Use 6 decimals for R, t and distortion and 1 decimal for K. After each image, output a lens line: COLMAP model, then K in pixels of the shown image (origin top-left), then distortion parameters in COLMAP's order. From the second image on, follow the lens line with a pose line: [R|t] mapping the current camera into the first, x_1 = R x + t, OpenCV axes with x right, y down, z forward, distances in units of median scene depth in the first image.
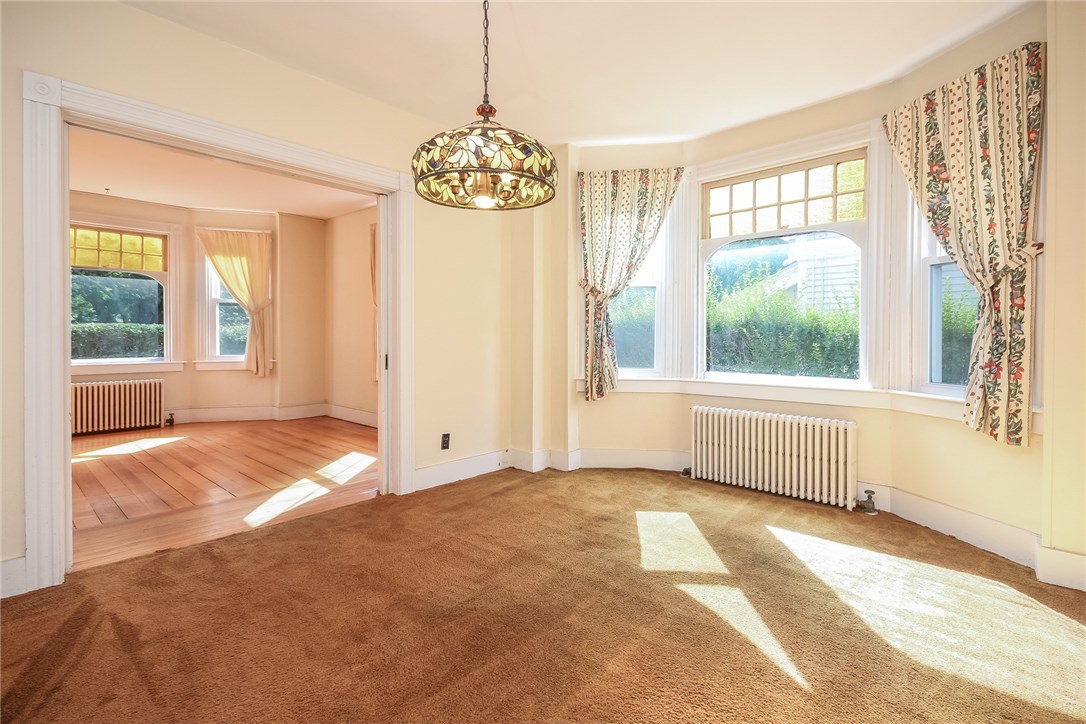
lens RADIAL K [[501.1, 0, 542.1], [0, 501.1, 336.0], [0, 0, 1]] dist [0.002958, 0.000558]
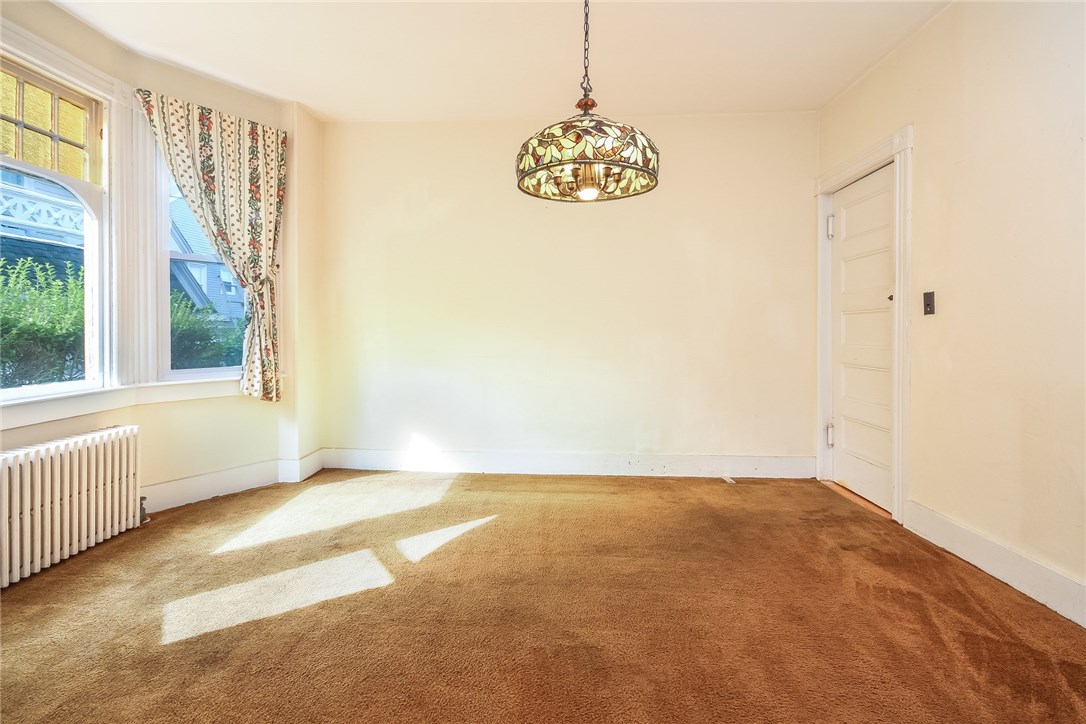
lens RADIAL K [[480.2, 0, 541.8], [0, 480.2, 328.2], [0, 0, 1]] dist [-0.000139, -0.000014]
pose [[-0.629215, -0.004074, 0.777221, -0.575459], [-0.001017, 0.999990, 0.004418, -0.001313], [-0.777231, 0.001989, -0.629213, 1.191638]]
